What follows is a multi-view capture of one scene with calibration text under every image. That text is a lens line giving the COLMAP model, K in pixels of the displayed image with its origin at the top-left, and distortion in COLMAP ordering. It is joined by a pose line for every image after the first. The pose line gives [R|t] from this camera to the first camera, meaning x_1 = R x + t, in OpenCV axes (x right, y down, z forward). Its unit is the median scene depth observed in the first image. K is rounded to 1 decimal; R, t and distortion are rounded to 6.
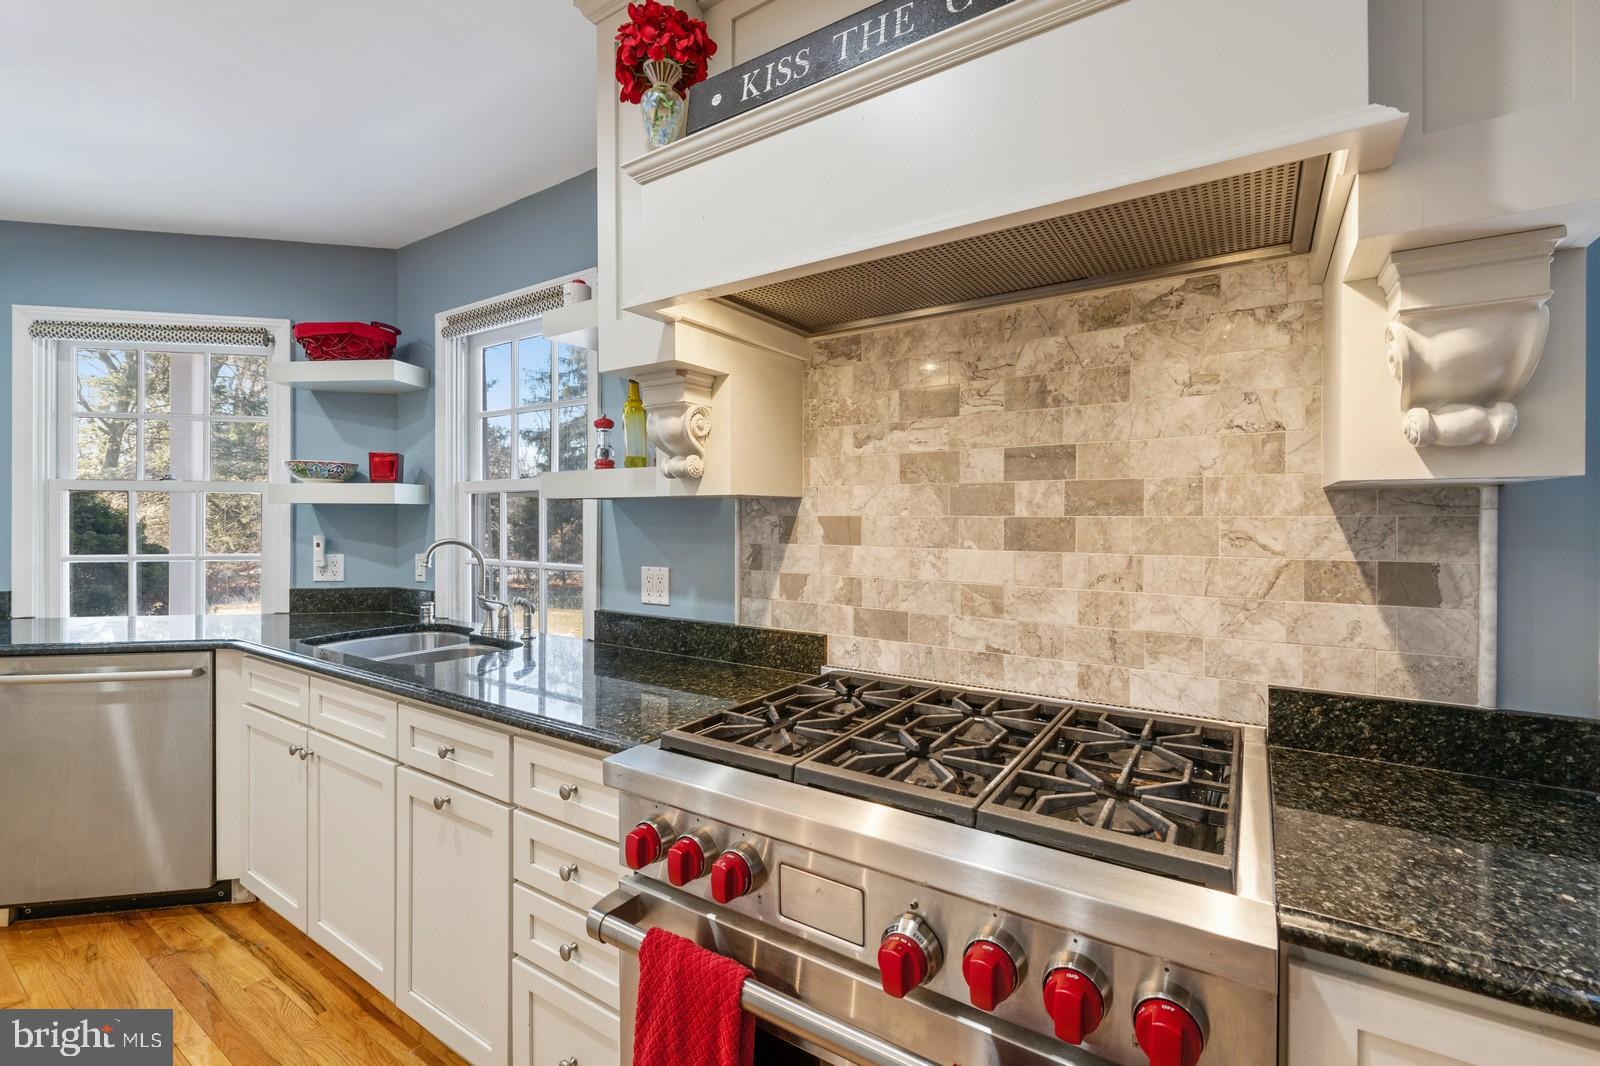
lens RADIAL K [[692.0, 0, 796.8], [0, 692.0, 526.8], [0, 0, 1]] dist [0.002319, 0.000218]
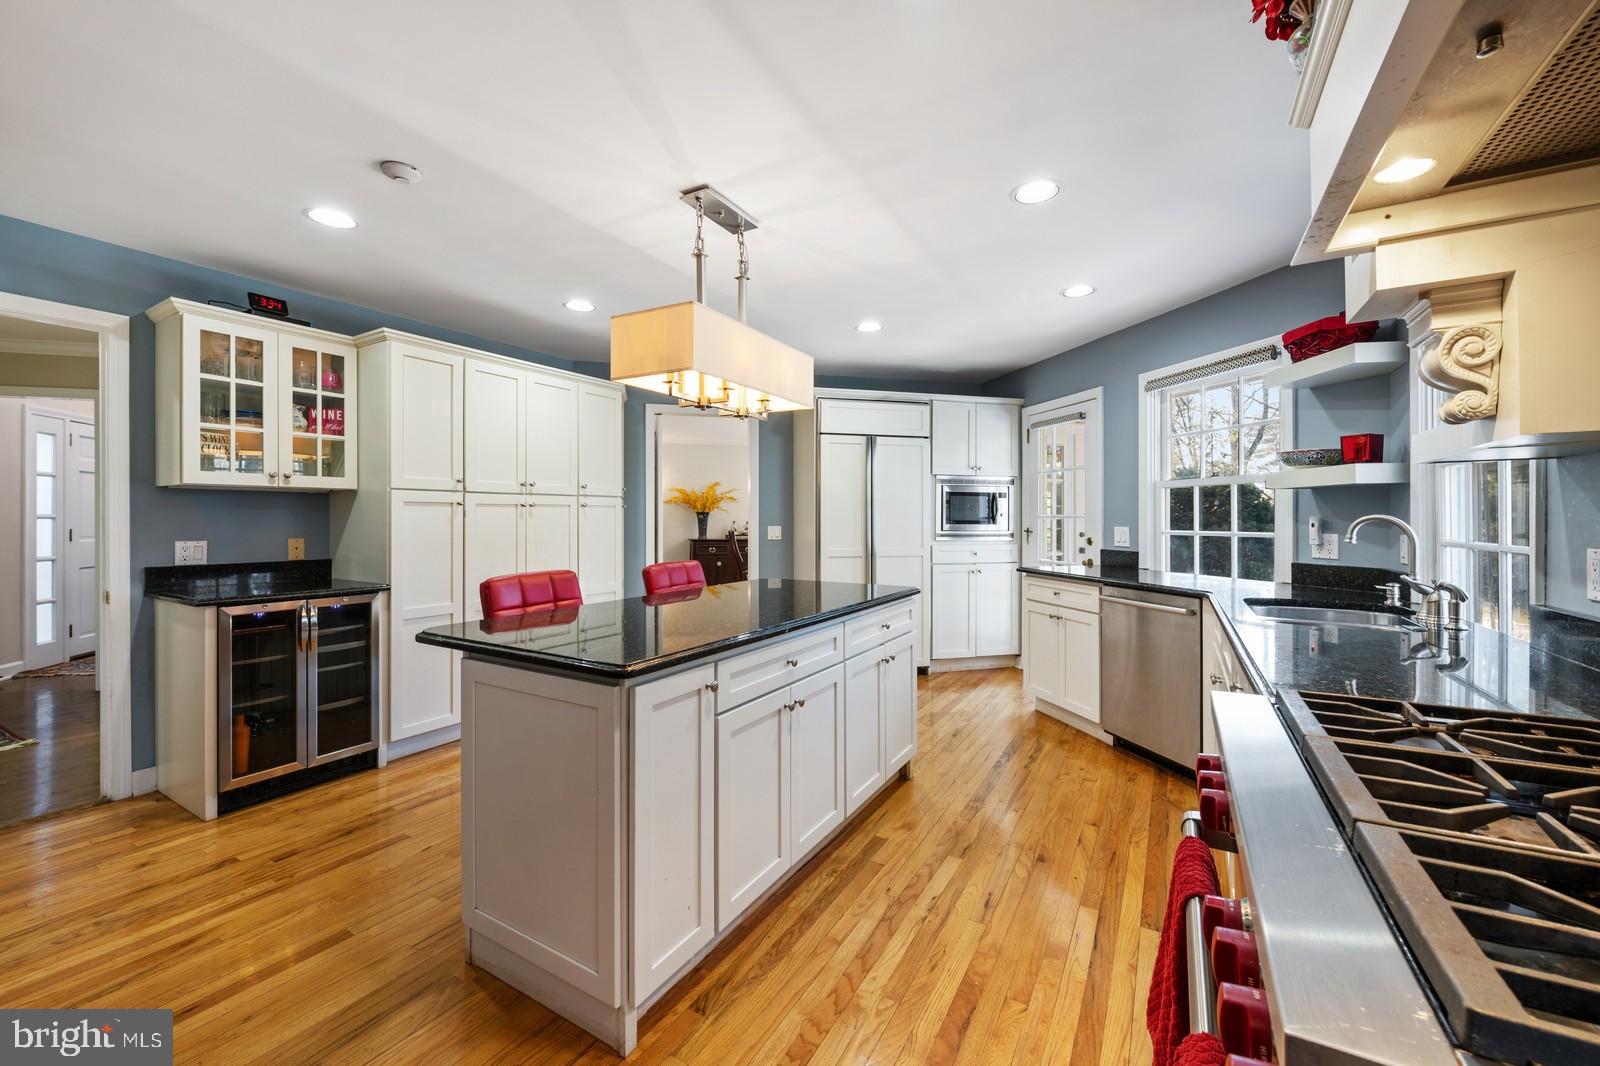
lens RADIAL K [[635.3, 0, 797.3], [0, 635.3, 521.8], [0, 0, 1]] dist [-0.000072, 0.000139]
pose [[0.056390, 0.003087, -0.998404, 0.296281], [-0.011176, 0.999935, 0.002461, 0.028958], [0.998346, 0.011019, 0.056421, 0.115572]]
